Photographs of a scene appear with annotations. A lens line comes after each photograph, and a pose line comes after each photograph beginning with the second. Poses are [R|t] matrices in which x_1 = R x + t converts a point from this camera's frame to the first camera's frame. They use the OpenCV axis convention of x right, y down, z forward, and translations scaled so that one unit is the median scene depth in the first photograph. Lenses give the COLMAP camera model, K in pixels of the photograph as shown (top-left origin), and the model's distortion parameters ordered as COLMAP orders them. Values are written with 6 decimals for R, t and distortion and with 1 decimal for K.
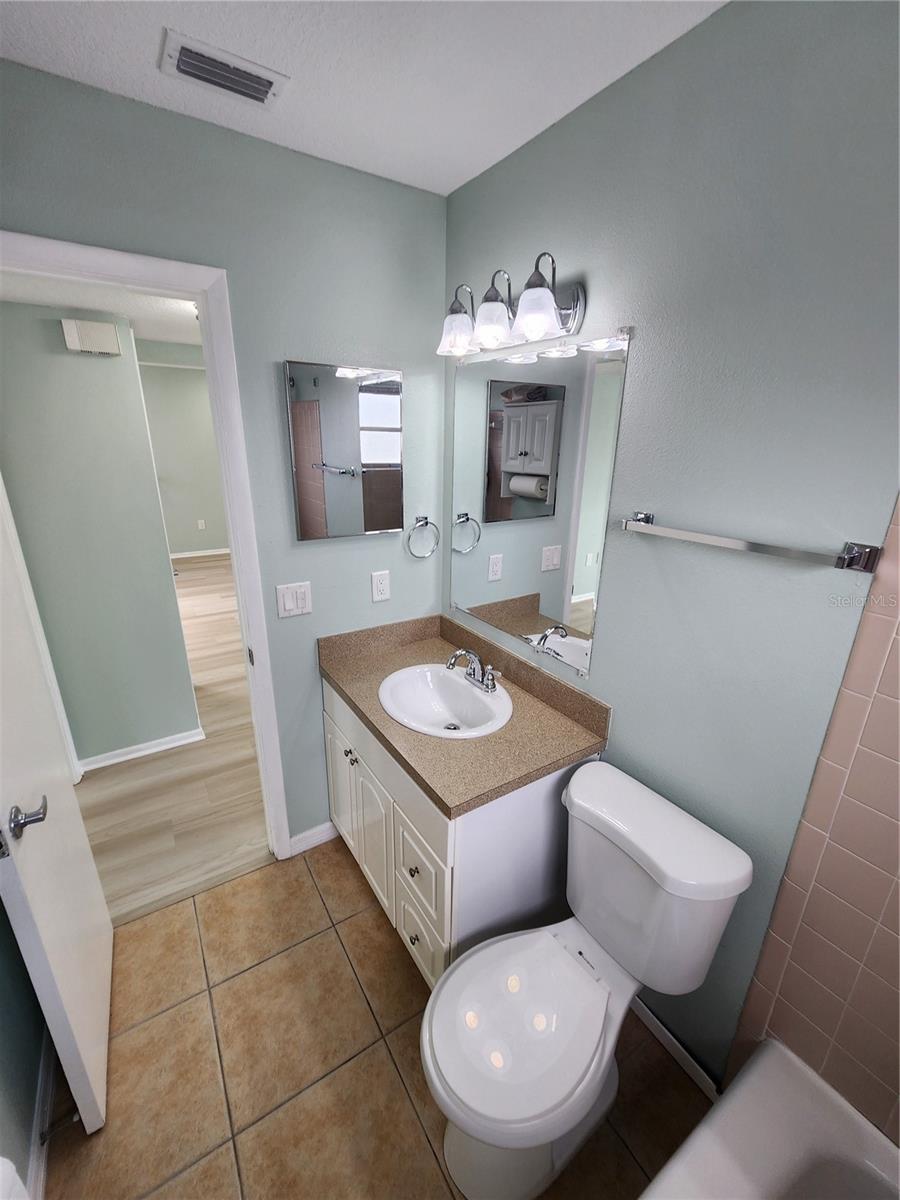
lens RADIAL K [[495.6, 0, 450.0], [0, 495.6, 600.0], [0, 0, 1]] dist [-0.001221, 0.000172]
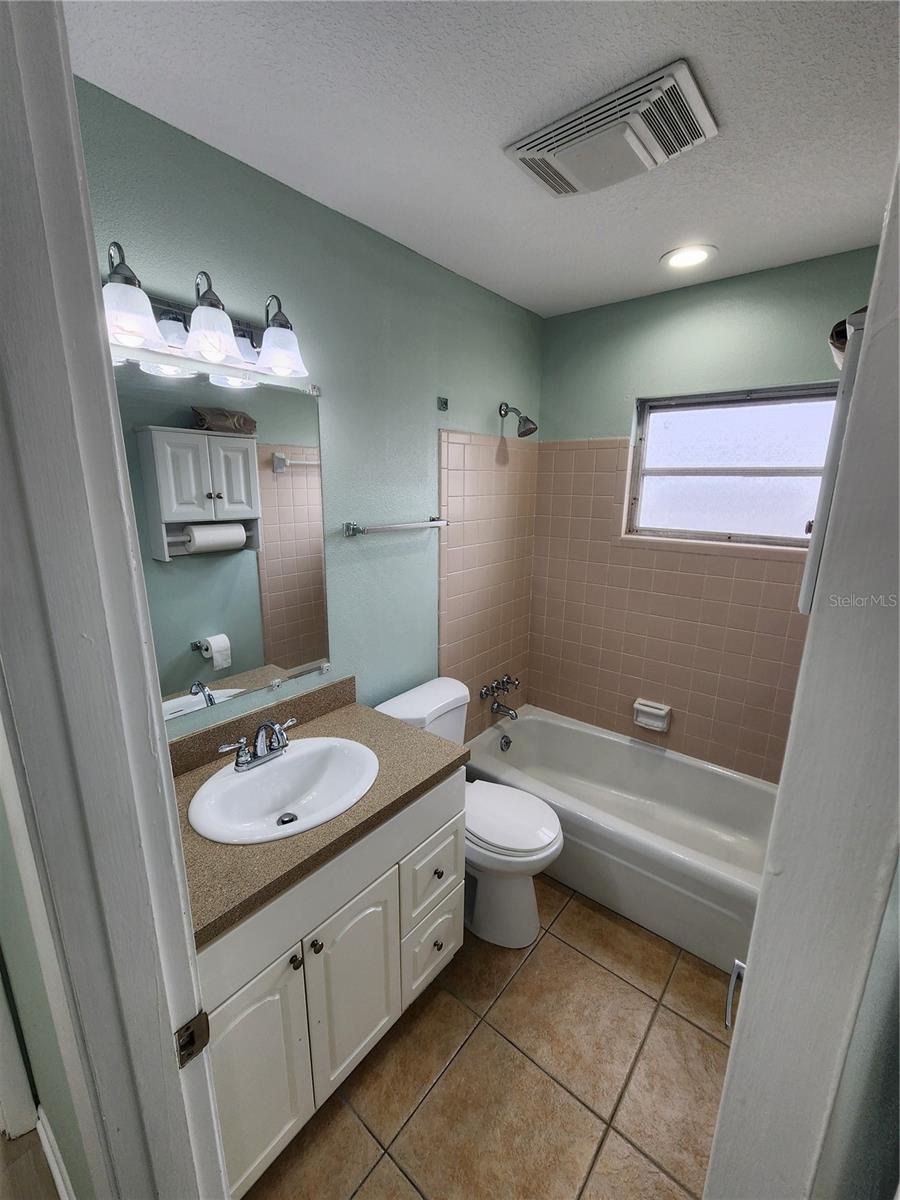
lens RADIAL K [[495.6, 0, 450.0], [0, 495.6, 600.0], [0, 0, 1]] dist [-0.001221, 0.000172]
pose [[-0.296247, -0.239508, 0.924594, -0.849335], [0.295355, 0.897627, 0.327157, -0.288729], [-0.908297, 0.370003, -0.195179, 0.899558]]
